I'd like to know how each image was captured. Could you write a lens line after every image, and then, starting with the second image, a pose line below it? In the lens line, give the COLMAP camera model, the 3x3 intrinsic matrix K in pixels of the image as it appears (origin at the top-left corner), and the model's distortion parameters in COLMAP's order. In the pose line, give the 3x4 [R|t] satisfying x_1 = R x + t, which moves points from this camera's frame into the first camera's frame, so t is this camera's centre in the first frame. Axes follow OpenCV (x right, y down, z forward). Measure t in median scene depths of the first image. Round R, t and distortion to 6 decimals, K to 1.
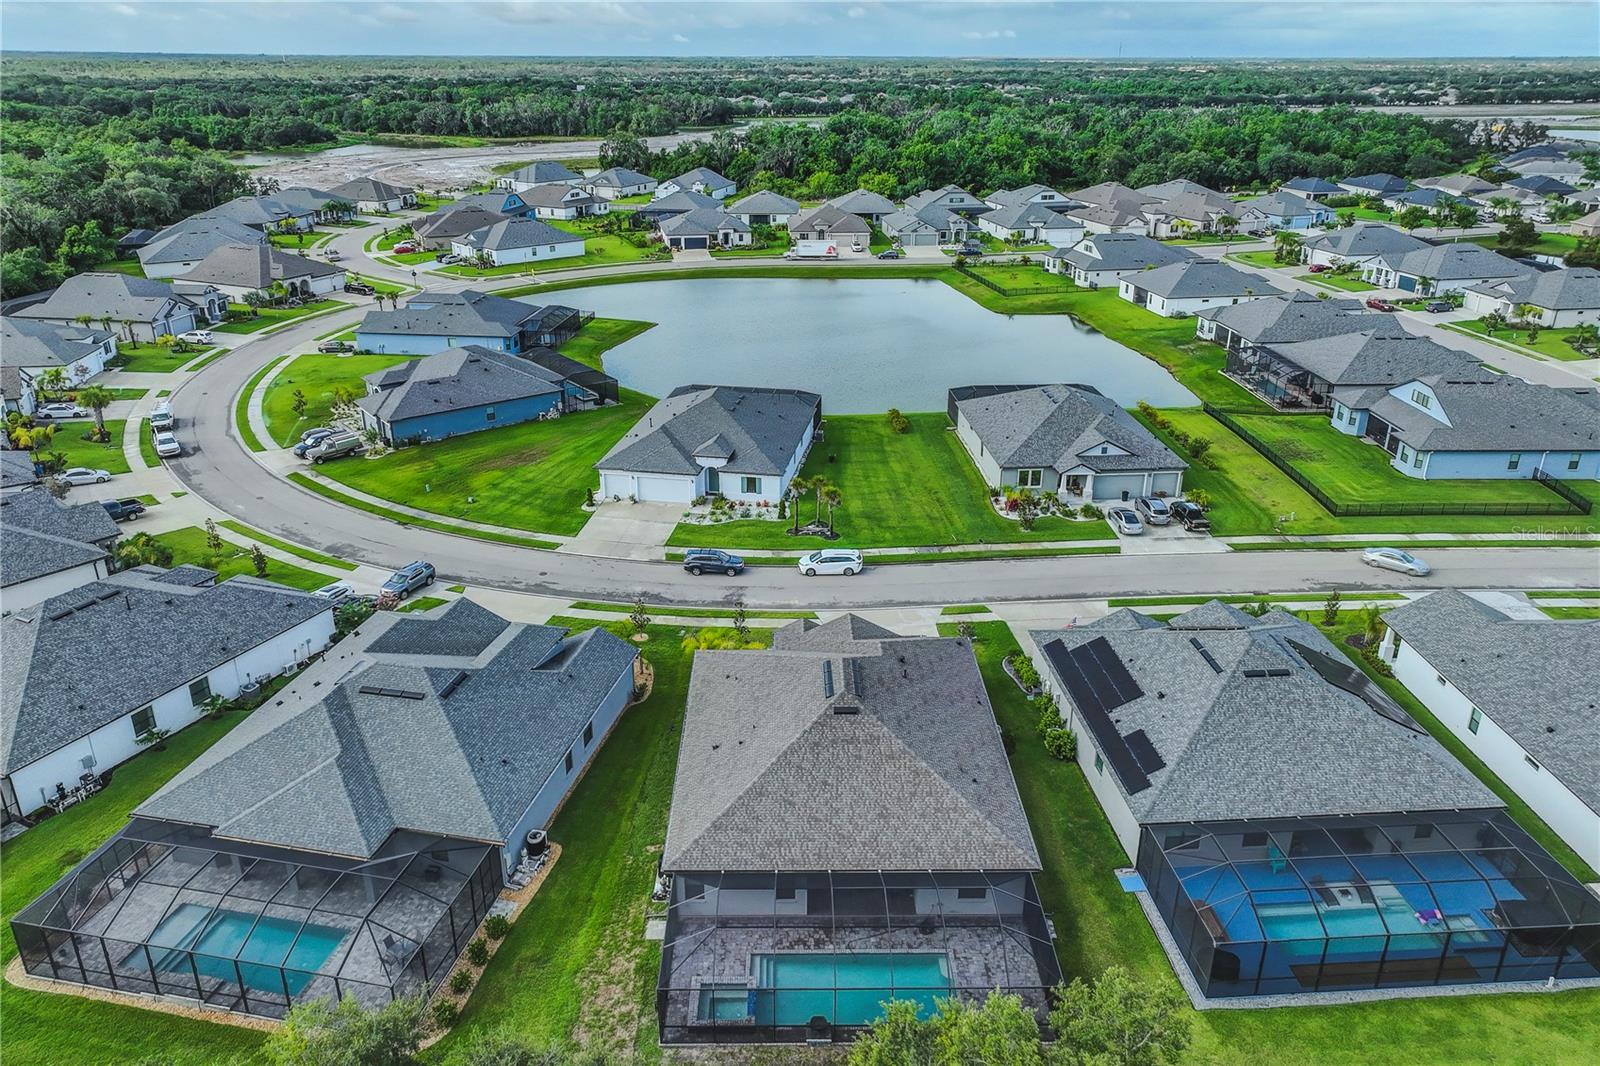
lens RADIAL K [[1123.1, 0, 792.9], [0, 1123.1, 500.1], [0, 0, 1]] dist [-0.003003, 0.017497]
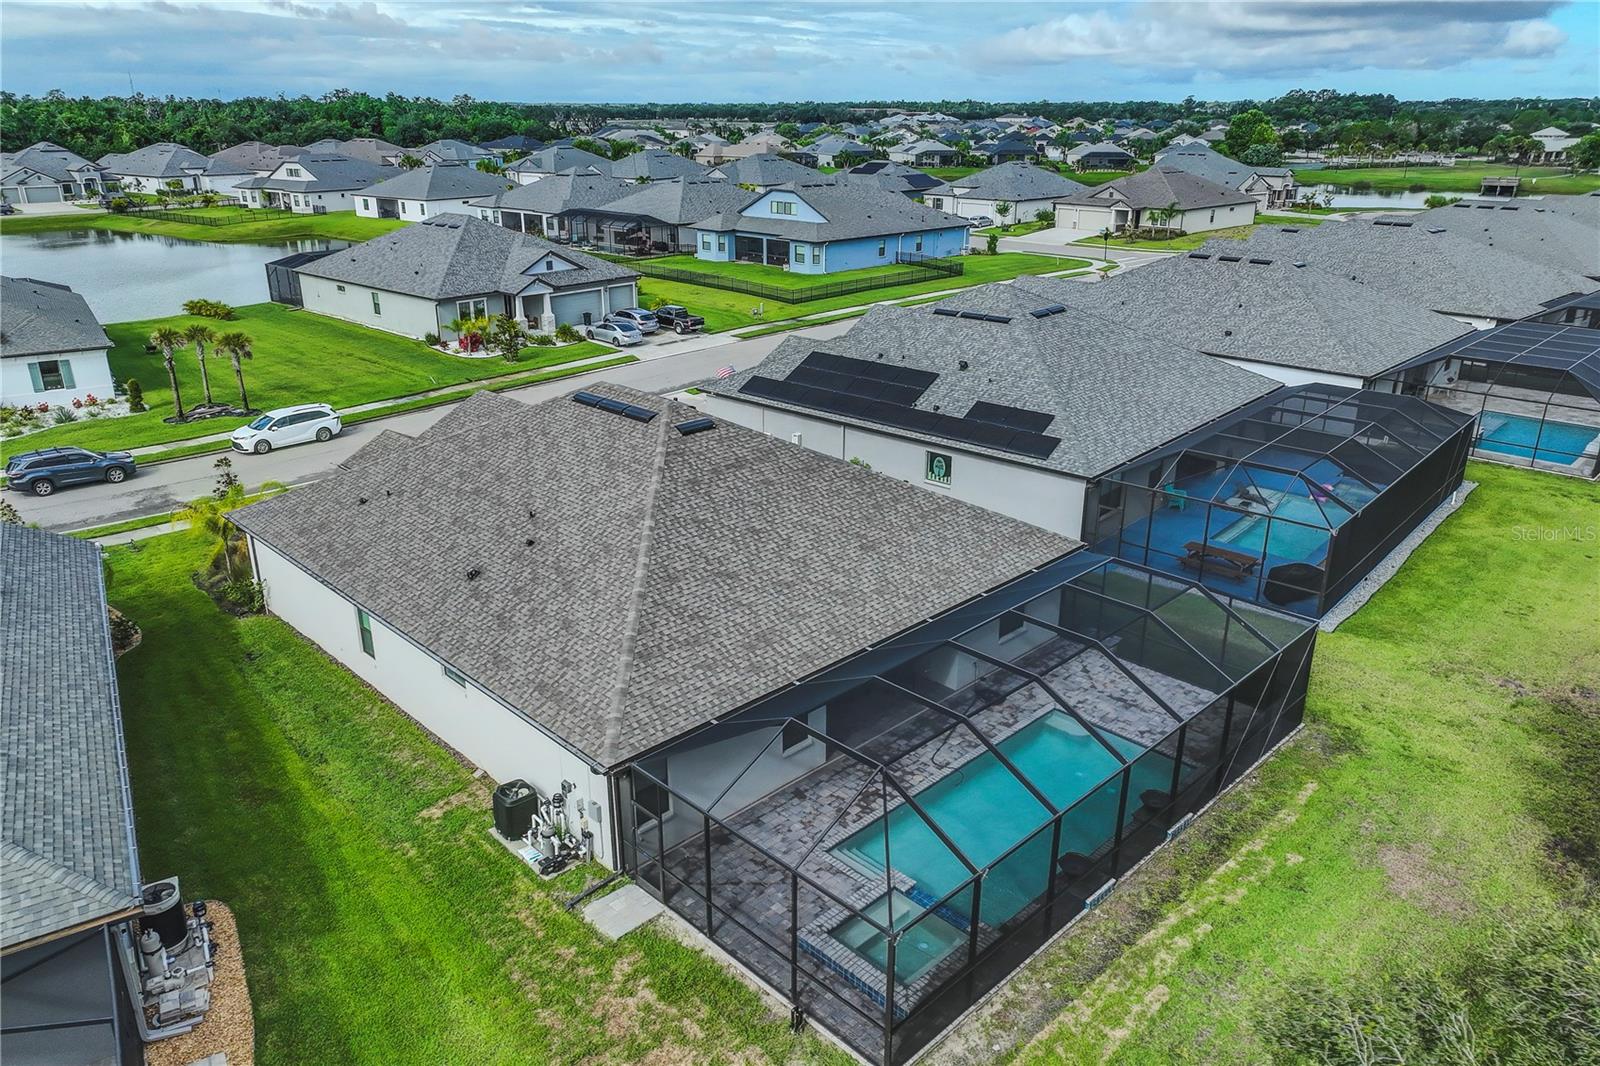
lens RADIAL K [[1127.6, 0, 796.0], [0, 1127.6, 525.7], [0, 0, 1]] dist [-0.006113, 0.022987]
pose [[0.718112, -0.244150, 0.651694, -0.174323], [0.253414, 0.963887, 0.081869, 0.121215], [-0.648148, 0.106357, 0.754050, 0.335958]]
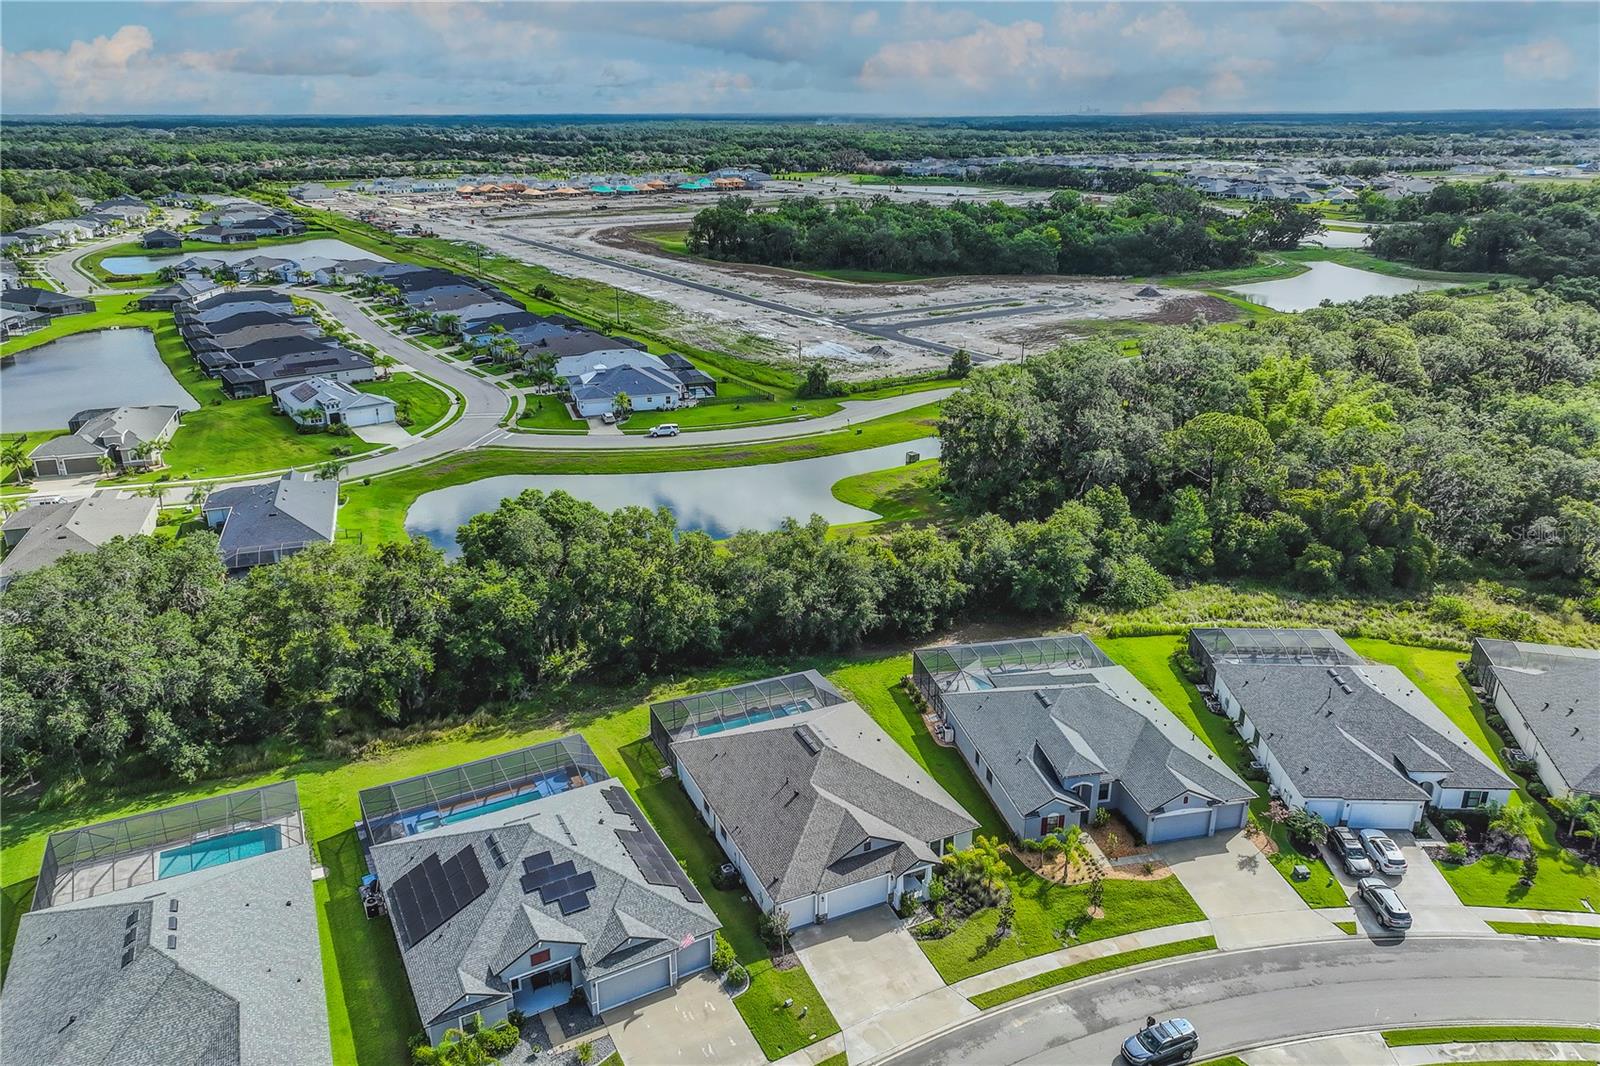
lens RADIAL K [[1123.1, 0, 792.9], [0, 1123.1, 500.1], [0, 0, 1]] dist [-0.003003, 0.017497]
pose [[-0.913832, 0.134760, -0.383081, 0.373144], [-0.148405, 0.767263, 0.623925, -0.624822], [0.378004, 0.627014, -0.681151, 1.130688]]
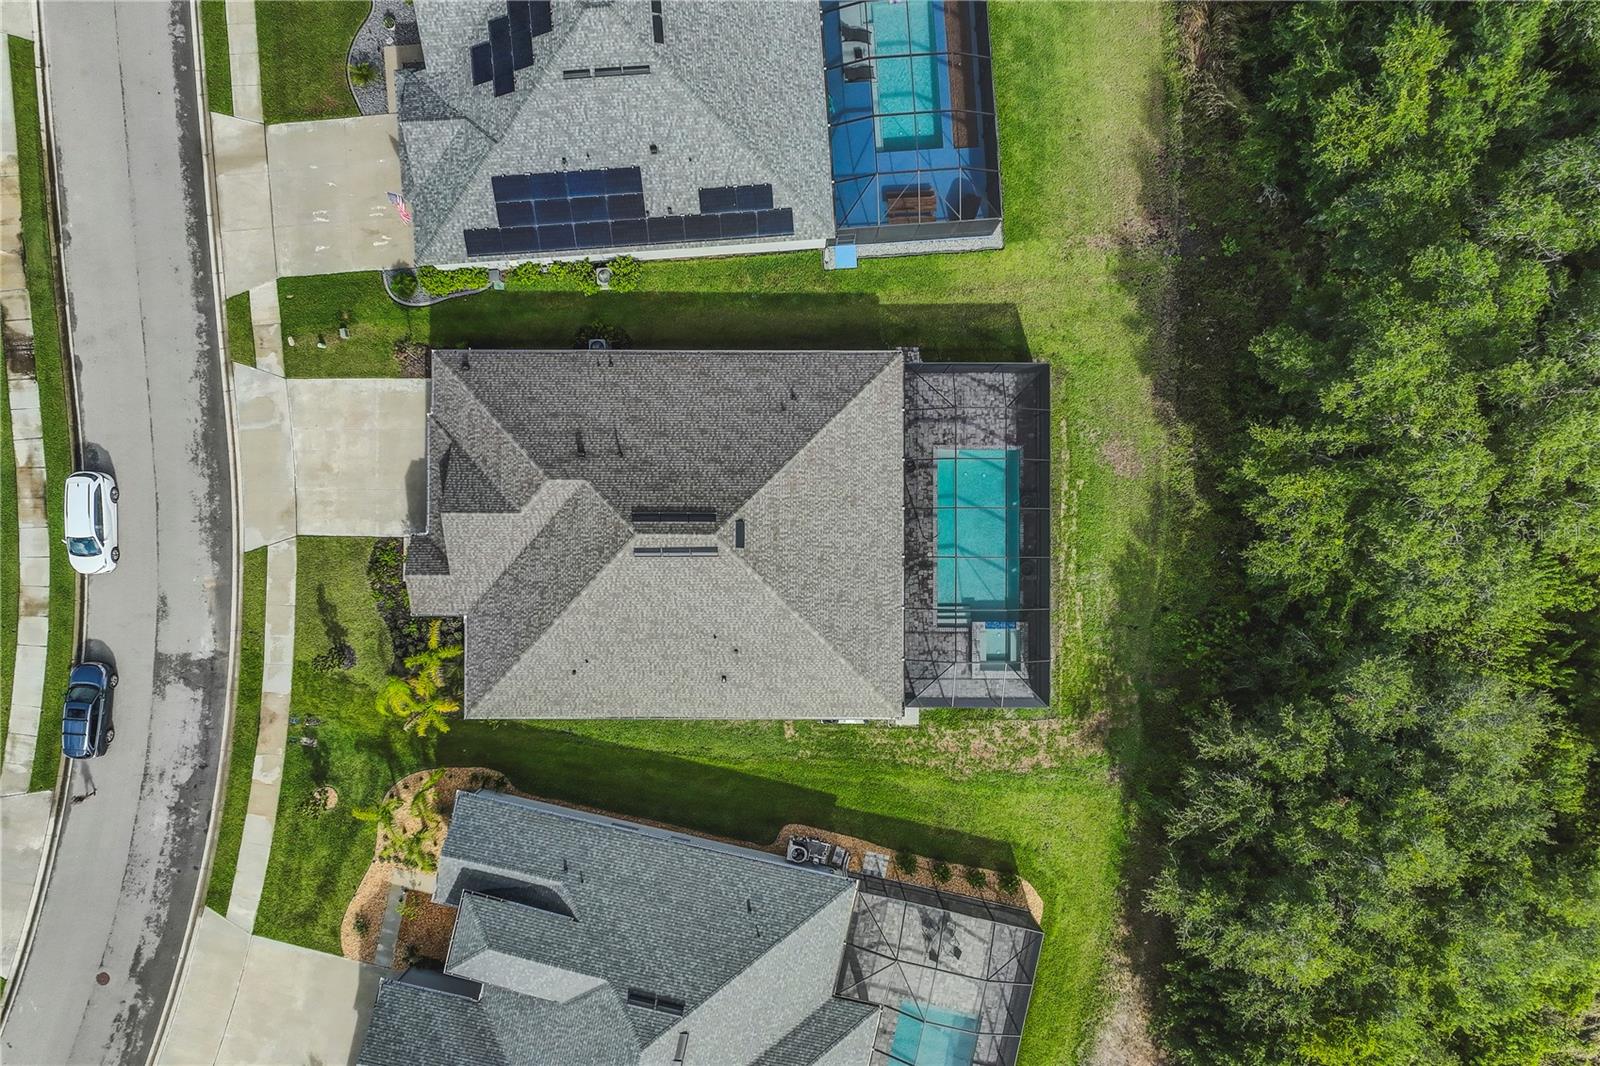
lens RADIAL K [[1138.7, 0, 800.0], [0, 1138.7, 533.0], [0, 0, 1]] dist [-0.000454, 0.002191]
pose [[0.008215, -0.999962, 0.002746, 0.027499], [0.364322, 0.005550, 0.931256, -0.370116], [-0.931237, -0.006650, 0.364354, 0.383020]]
